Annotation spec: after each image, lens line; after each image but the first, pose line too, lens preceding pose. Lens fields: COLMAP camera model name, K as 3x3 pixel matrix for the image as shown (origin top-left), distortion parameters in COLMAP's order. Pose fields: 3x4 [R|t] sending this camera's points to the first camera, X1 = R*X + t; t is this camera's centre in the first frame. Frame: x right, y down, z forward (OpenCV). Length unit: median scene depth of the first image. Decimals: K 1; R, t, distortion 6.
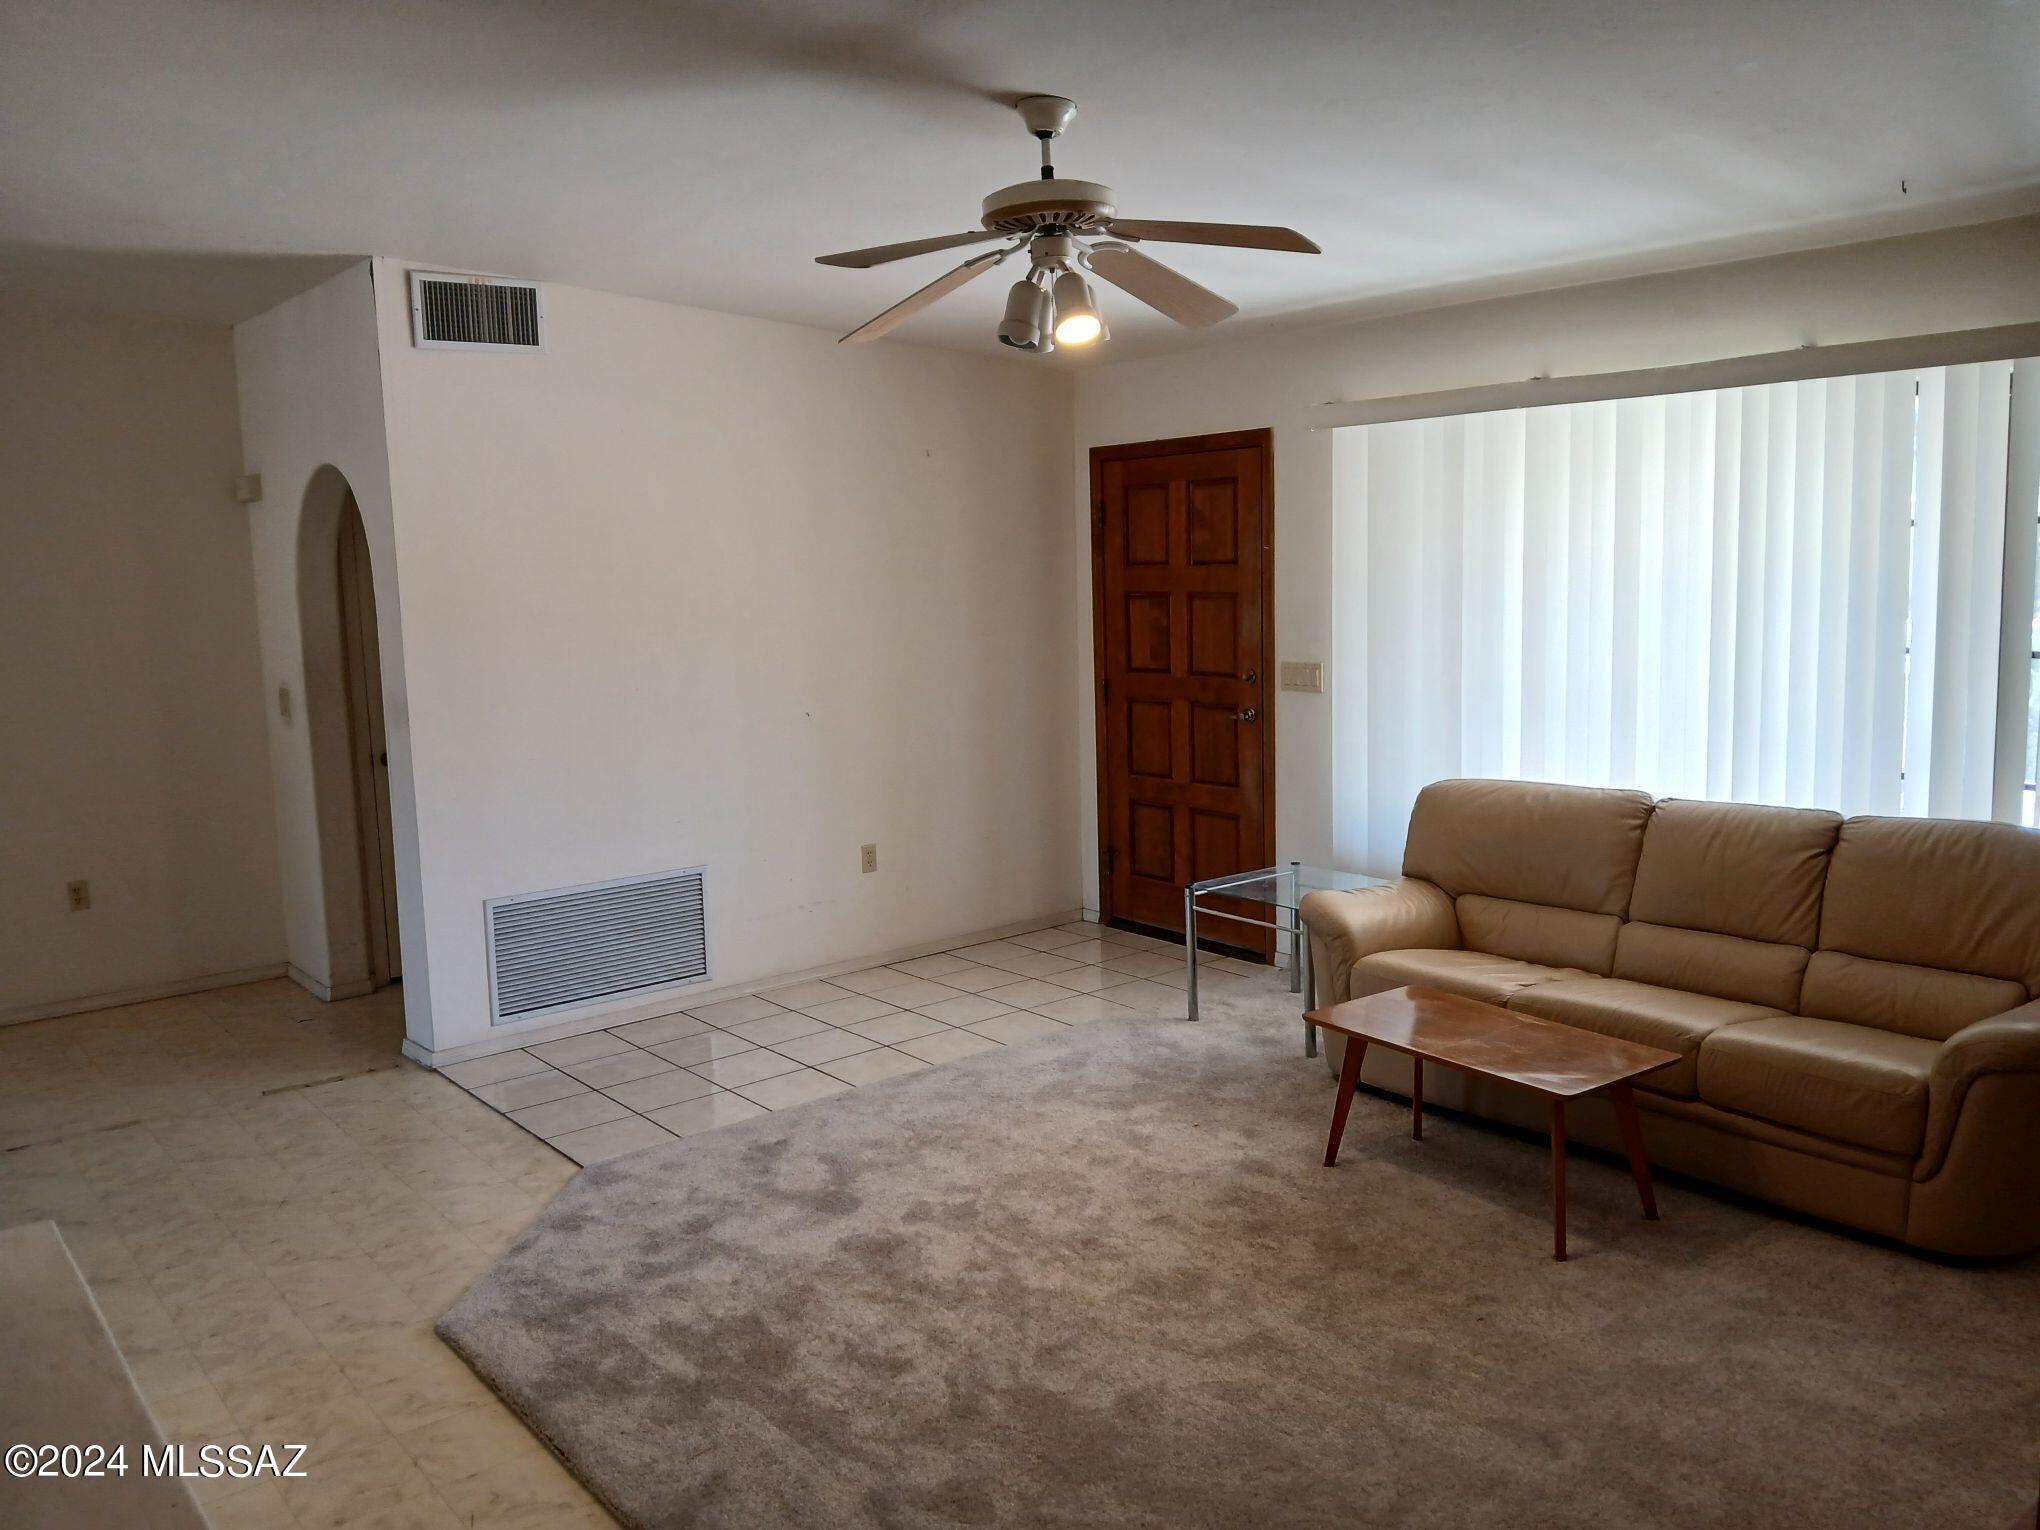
lens RADIAL K [[1574.5, 0, 980.9], [0, 1574.5, 765.2], [0, 0, 1]] dist [-0.004753, -0.005014]
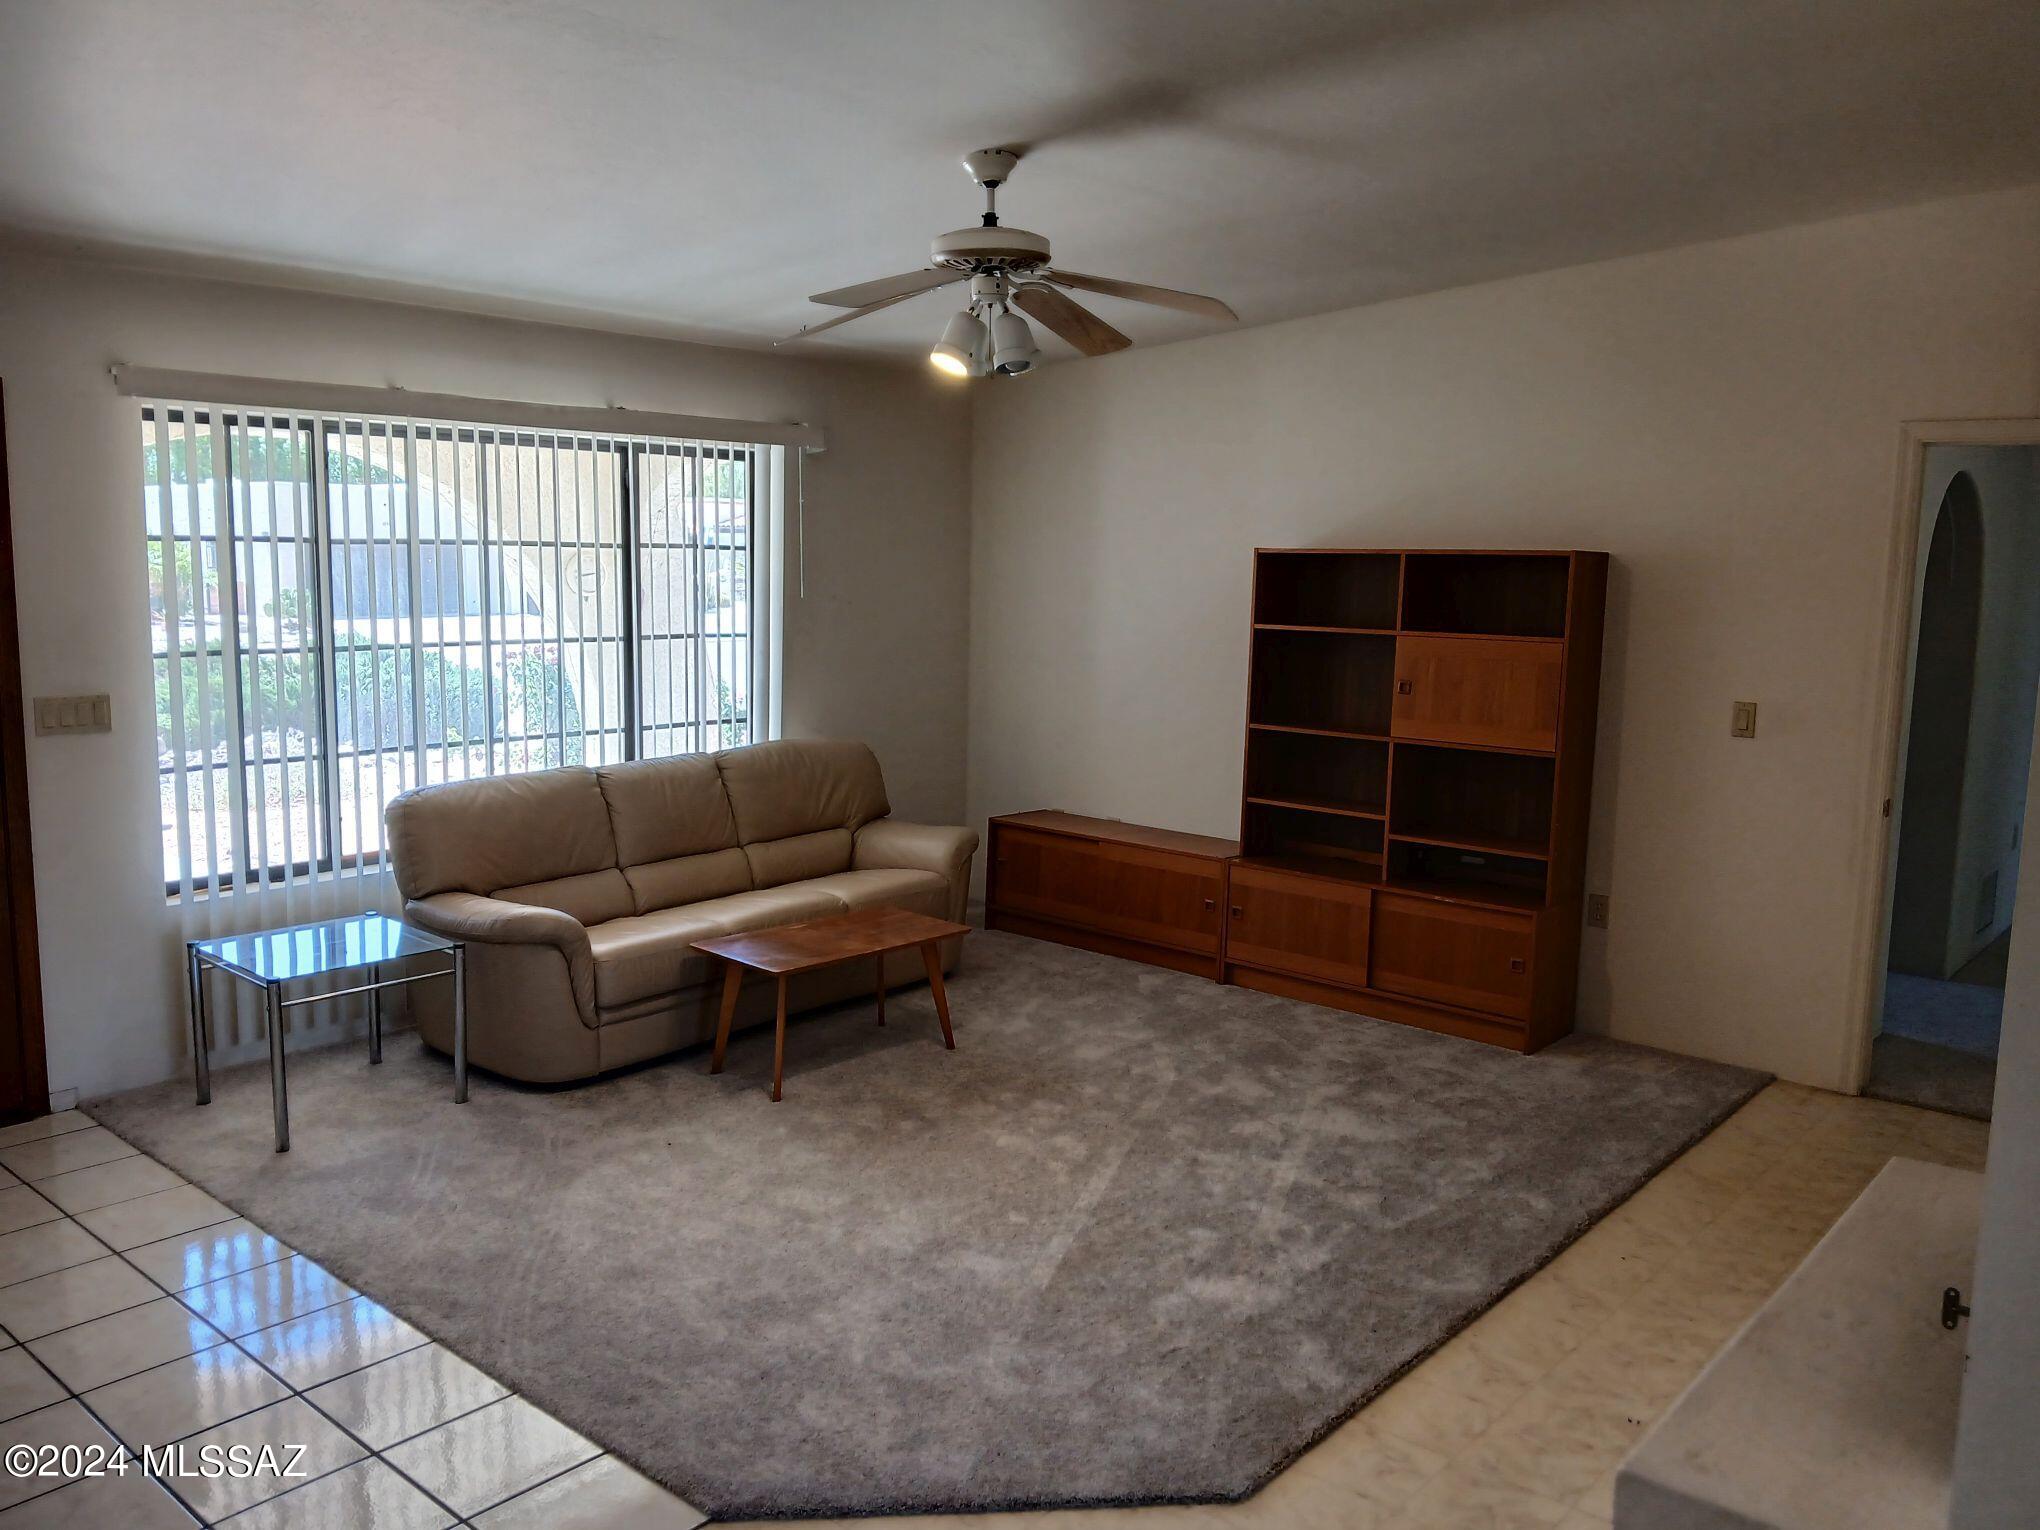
lens RADIAL K [[1574.5, 0, 980.9], [0, 1574.5, 765.2], [0, 0, 1]] dist [-0.004753, -0.005014]
pose [[-0.166429, -0.106844, 0.980248, -0.765128], [0.120160, 0.984506, 0.127709, -0.094456], [-0.978705, 0.139041, -0.151012, 0.854463]]
